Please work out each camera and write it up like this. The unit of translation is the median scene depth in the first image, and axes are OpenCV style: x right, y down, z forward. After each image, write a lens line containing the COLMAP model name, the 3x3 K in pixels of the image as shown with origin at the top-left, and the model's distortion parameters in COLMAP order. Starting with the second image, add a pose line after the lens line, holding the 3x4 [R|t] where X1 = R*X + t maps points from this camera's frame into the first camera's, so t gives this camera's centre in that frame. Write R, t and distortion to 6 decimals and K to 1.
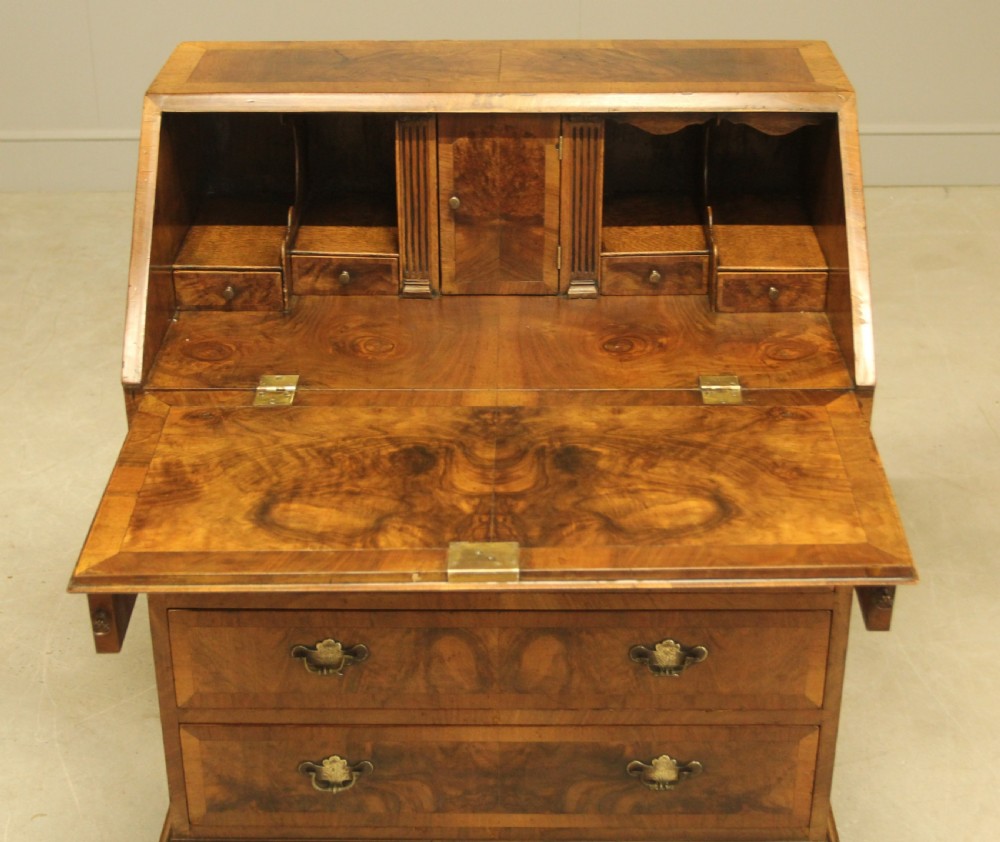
lens RADIAL K [[1679.2, 0, 522.7], [0, 1679.2, 361.5], [0, 0, 1]] dist [-0.011688, 0.000000]
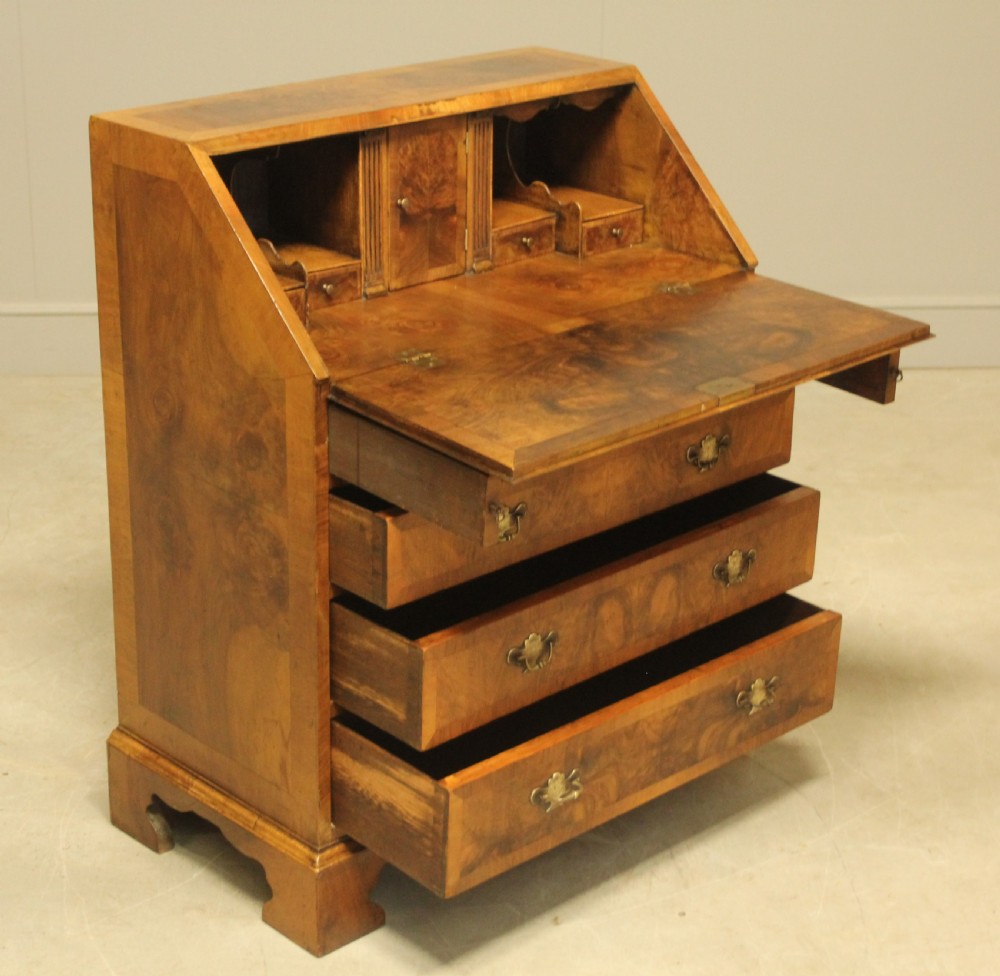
lens RADIAL K [[2160.4, 0, 476.0], [0, 2160.4, 473.9], [0, 0, 1]] dist [0.002698, 0.000000]
pose [[0.730415, -0.235333, 0.641181, -0.994751], [0.293582, 0.955794, 0.016365, 0.072990], [-0.616688, 0.176286, 0.767215, -0.137590]]
